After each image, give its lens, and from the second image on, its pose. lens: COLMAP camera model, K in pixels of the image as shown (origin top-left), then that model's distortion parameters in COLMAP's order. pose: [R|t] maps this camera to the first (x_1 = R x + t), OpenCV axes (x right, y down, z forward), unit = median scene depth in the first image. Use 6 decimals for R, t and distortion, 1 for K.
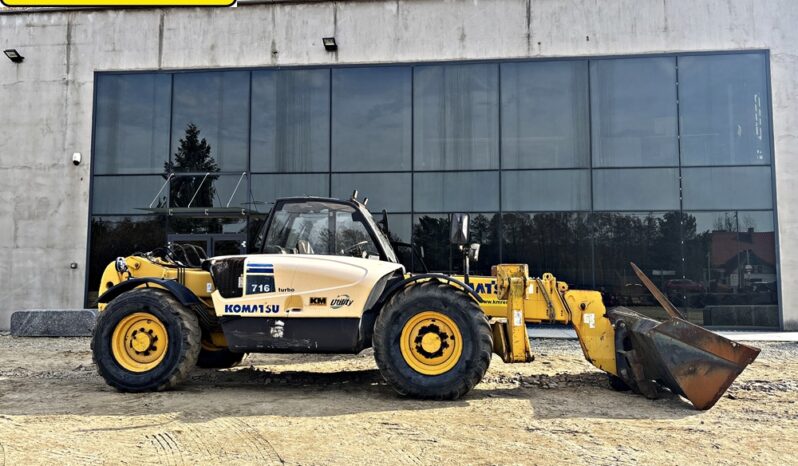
lens RADIAL K [[603.3, 0, 397.3], [0, 603.3, 228.8], [0, 0, 1]] dist [0.048905, -0.056087]
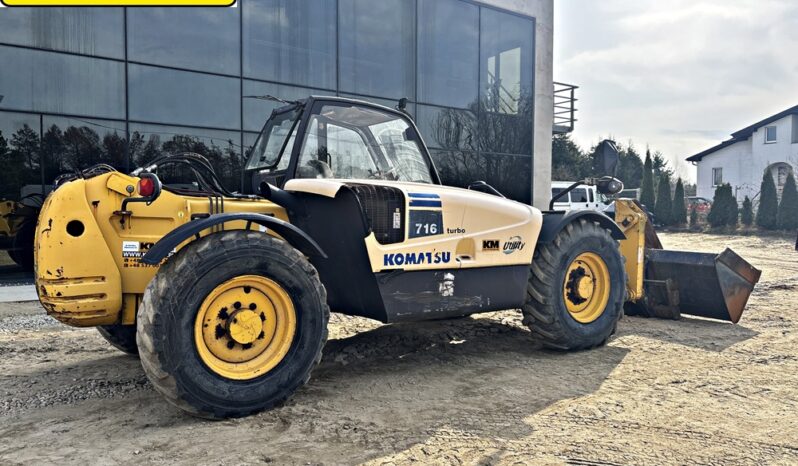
lens RADIAL K [[603.3, 0, 402.5], [0, 603.3, 219.2], [0, 0, 1]] dist [0.048905, -0.056087]
pose [[0.743723, -0.006207, 0.668459, -0.703950], [-0.058482, 0.995519, 0.074310, 0.037050], [-0.665925, -0.094358, 0.740027, 0.503754]]
